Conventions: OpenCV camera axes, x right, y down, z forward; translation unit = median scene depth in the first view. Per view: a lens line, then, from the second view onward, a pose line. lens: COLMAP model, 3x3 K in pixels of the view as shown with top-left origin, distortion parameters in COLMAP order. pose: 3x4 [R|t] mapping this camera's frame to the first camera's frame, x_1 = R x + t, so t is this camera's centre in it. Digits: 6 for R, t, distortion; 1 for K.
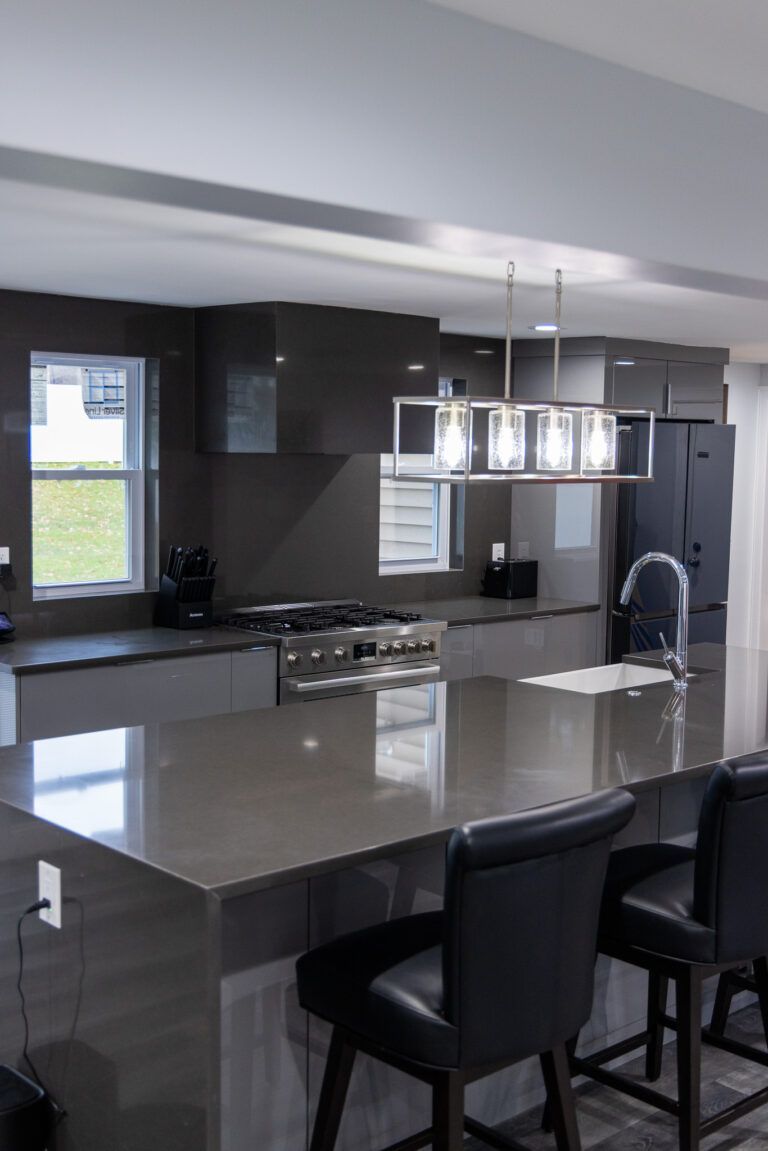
lens RADIAL K [[1358.5, 0, 384.0], [0, 1358.5, 575.5], [0, 0, 1]] dist [-0.008238, -0.002285]
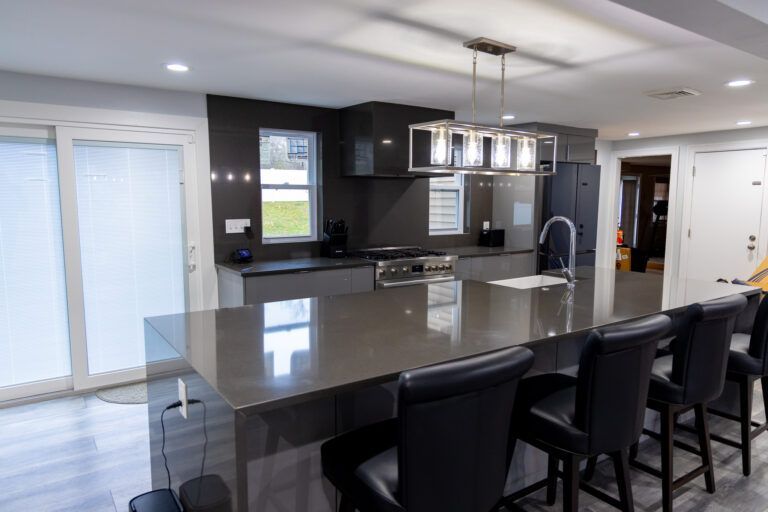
lens RADIAL K [[519.4, 0, 385.7], [0, 519.4, 258.8], [0, 0, 1]] dist [-0.006286, -0.001393]
pose [[0.990873, 0.004703, -0.134716, 0.046603], [-0.001651, 0.999740, 0.022752, 0.021927], [0.134788, -0.022322, 0.990623, 0.193320]]
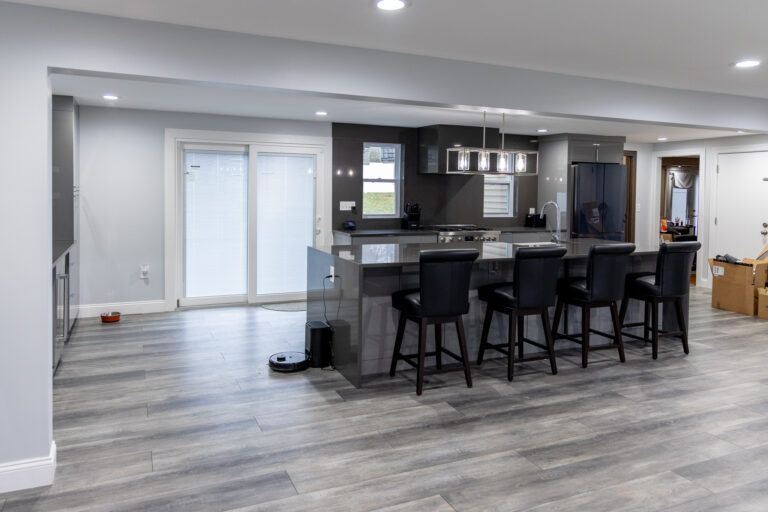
lens RADIAL K [[554.1, 0, 368.0], [0, 554.1, 205.2], [0, 0, 1]] dist [0.005292, -0.000975]
pose [[0.942641, 0.008393, -0.333702, 0.185584], [-0.031380, 0.997485, -0.063554, 0.067256], [0.332330, 0.070380, 0.940534, -0.230869]]
